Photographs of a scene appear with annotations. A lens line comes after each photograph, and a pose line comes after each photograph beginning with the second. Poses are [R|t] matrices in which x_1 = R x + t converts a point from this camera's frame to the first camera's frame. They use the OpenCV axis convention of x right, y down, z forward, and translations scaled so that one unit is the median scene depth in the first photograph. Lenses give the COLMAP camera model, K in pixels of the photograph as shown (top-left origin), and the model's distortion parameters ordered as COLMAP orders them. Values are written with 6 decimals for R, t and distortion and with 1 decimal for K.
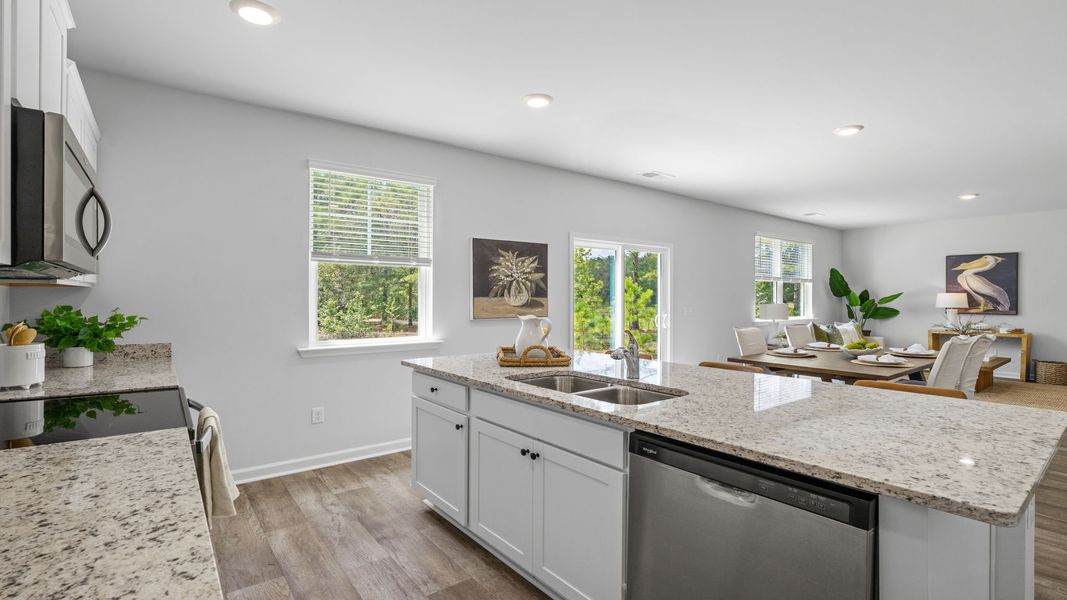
lens RADIAL K [[484.0, 0, 535.3], [0, 484.0, 298.9], [0, 0, 1]] dist [-0.009428, 0.000821]
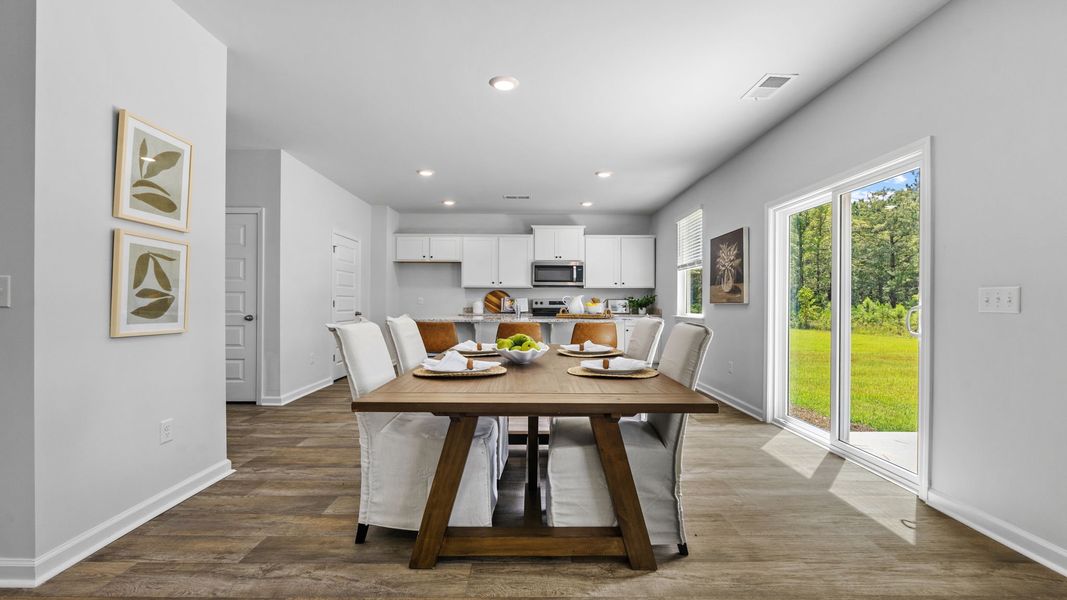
lens RADIAL K [[484.0, 0, 534.8], [0, 484.0, 300.3], [0, 0, 1]] dist [-0.009428, 0.000821]
pose [[-0.599718, -0.001304, -0.800211, 1.100033], [0.004149, 0.999980, -0.004739, 0.036475], [0.800201, -0.006162, -0.599700, 1.311343]]
